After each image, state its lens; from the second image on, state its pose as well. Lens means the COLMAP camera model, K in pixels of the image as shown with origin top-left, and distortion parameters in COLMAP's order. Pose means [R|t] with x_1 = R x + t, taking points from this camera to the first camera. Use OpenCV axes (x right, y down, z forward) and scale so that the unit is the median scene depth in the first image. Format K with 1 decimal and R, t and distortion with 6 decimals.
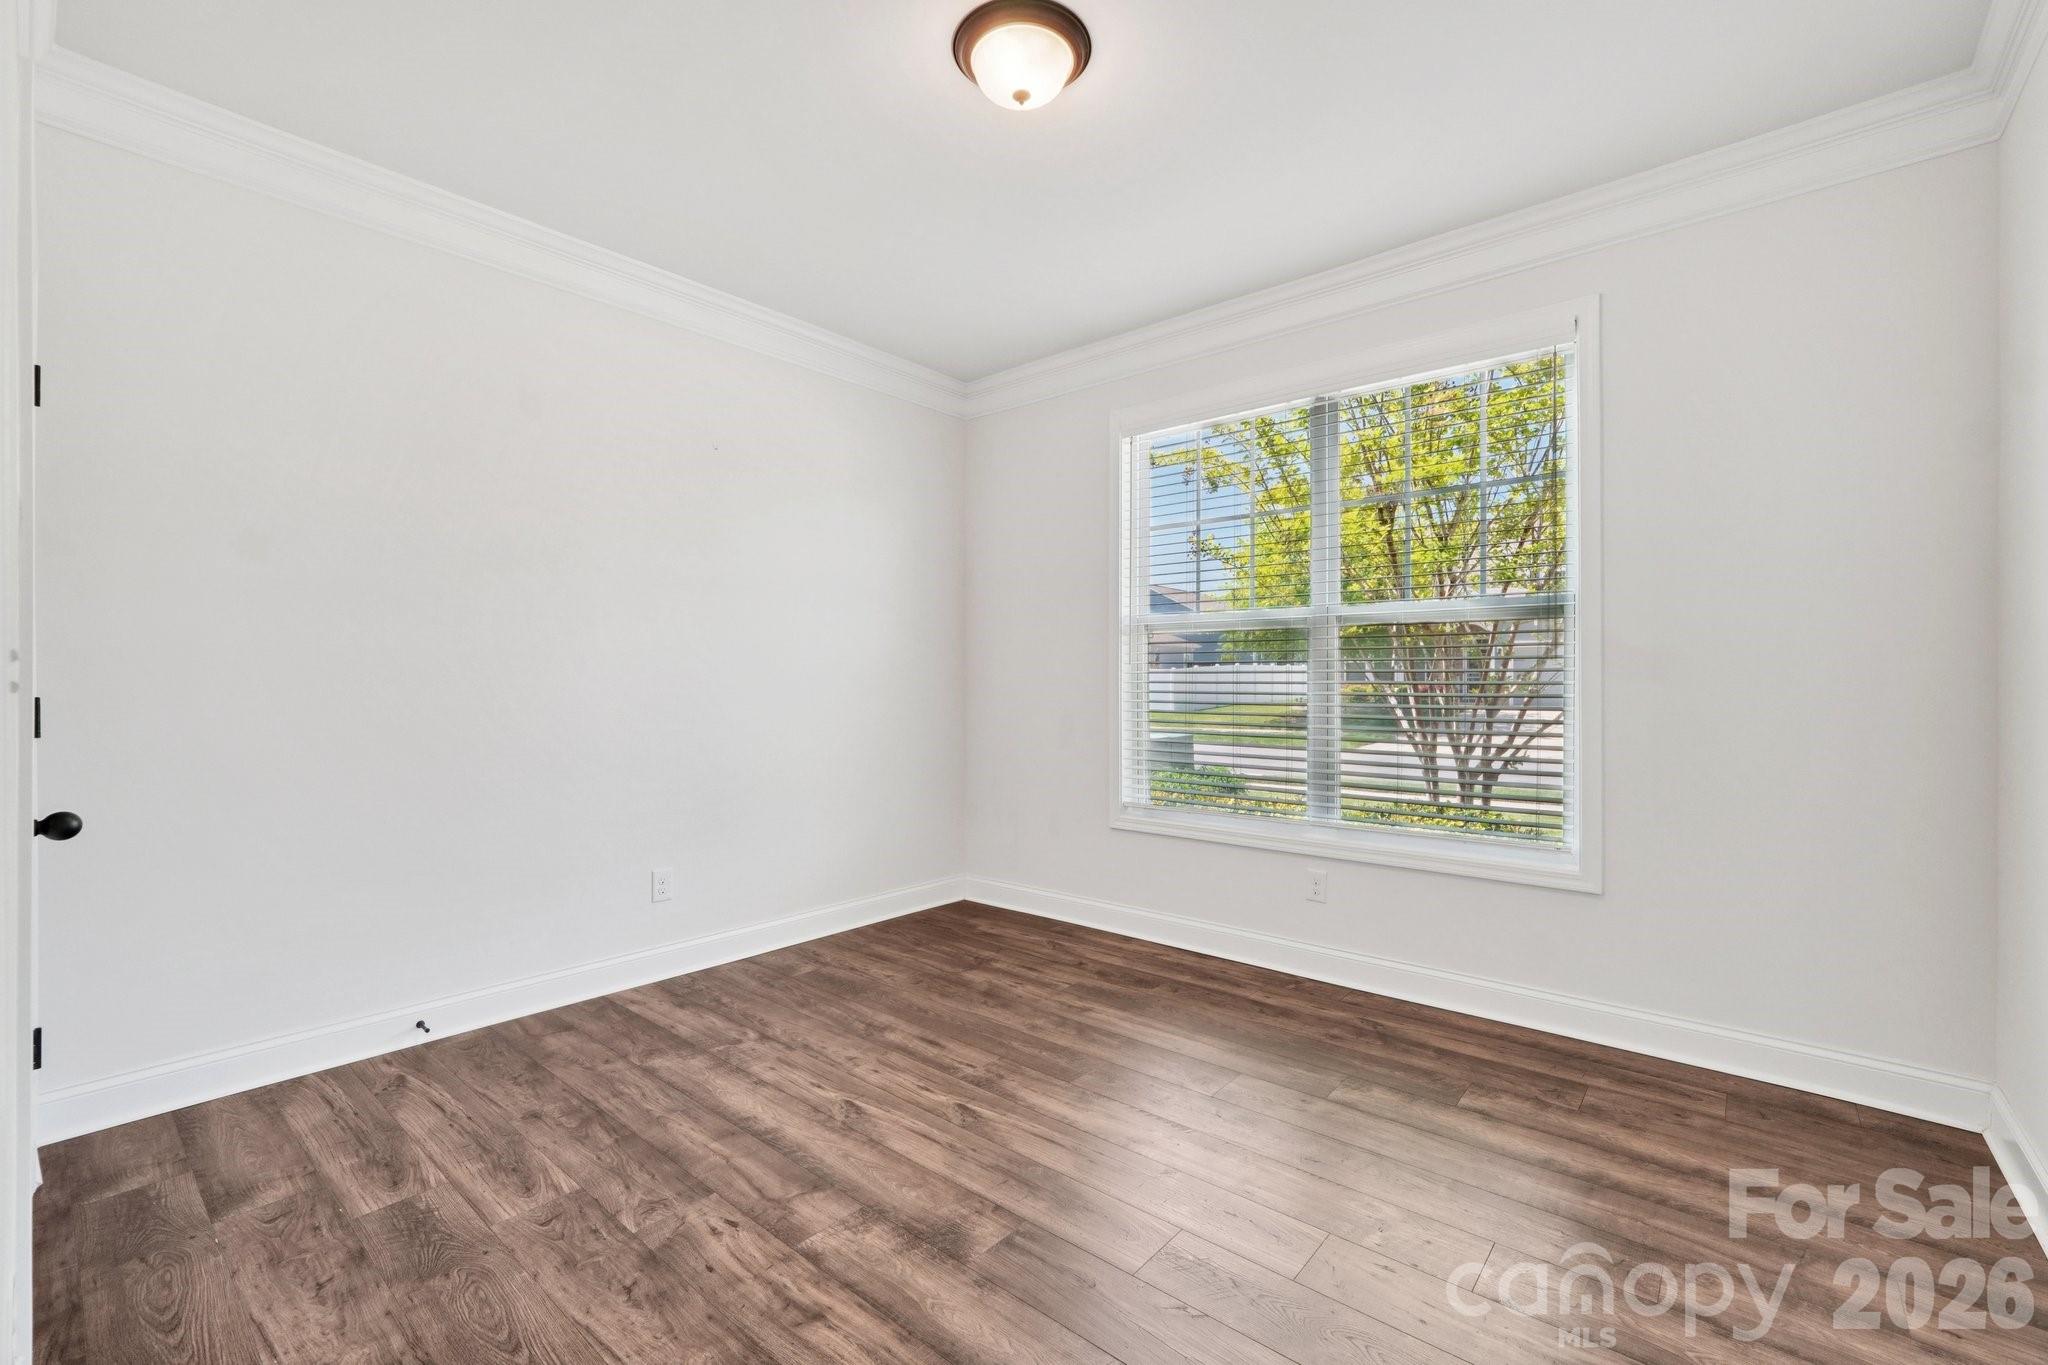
lens RADIAL K [[862.0, 0, 1037.9], [0, 862.0, 677.5], [0, 0, 1]] dist [-0.015391, 0.004941]
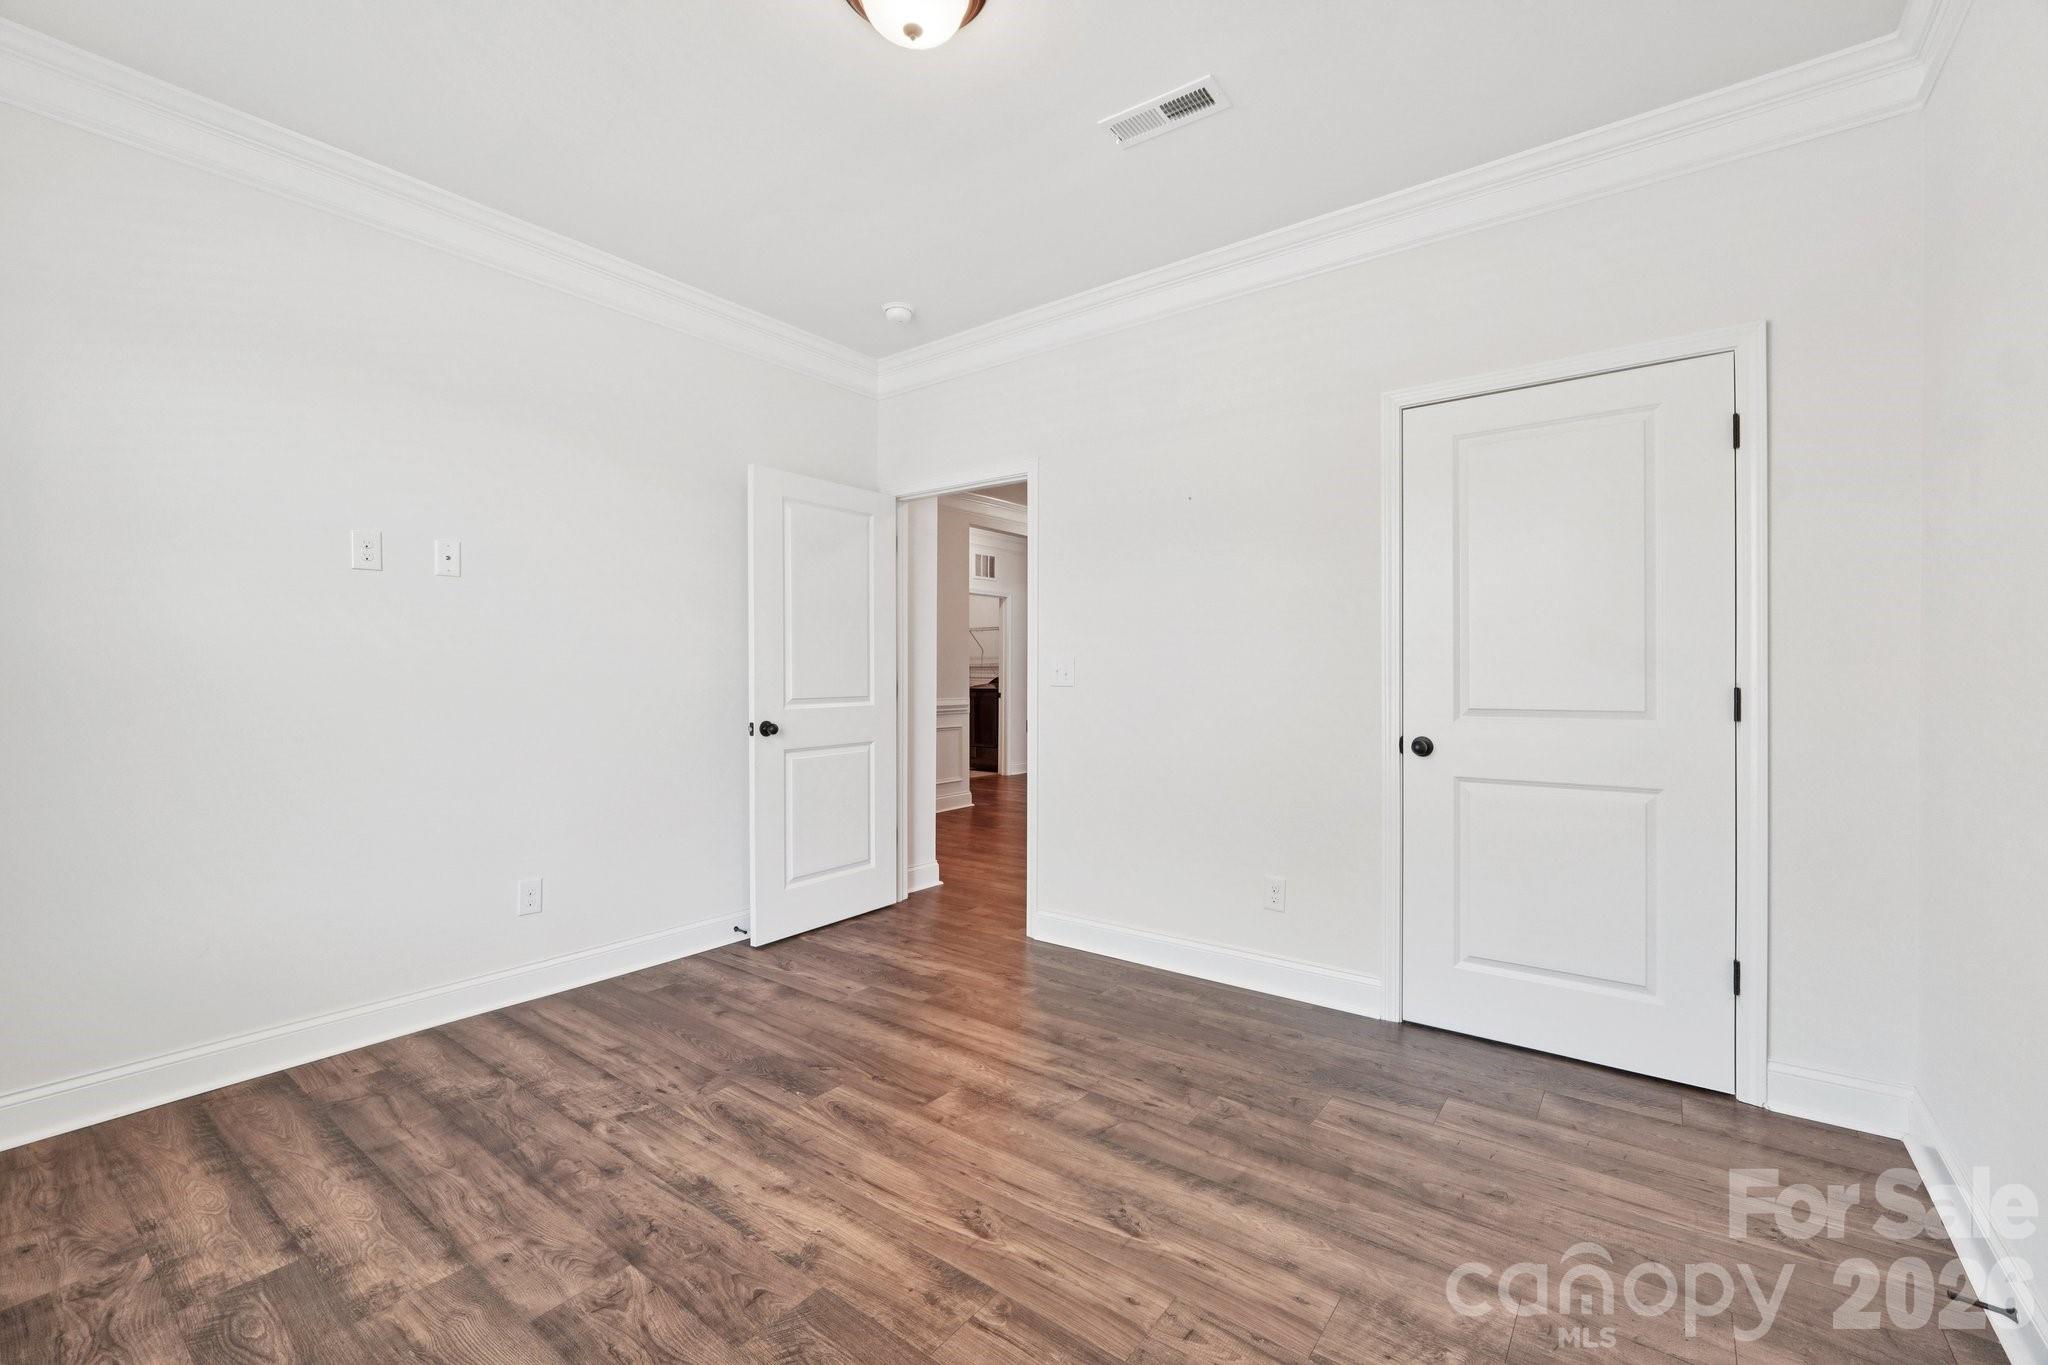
lens RADIAL K [[862.0, 0, 1024.4], [0, 862.0, 678.9], [0, 0, 1]] dist [-0.015391, 0.004941]
pose [[-0.998990, -0.001047, -0.044928, -0.100104], [-0.001299, 0.999984, 0.005574, 0.006152], [0.044921, 0.005627, -0.998975, 1.940709]]
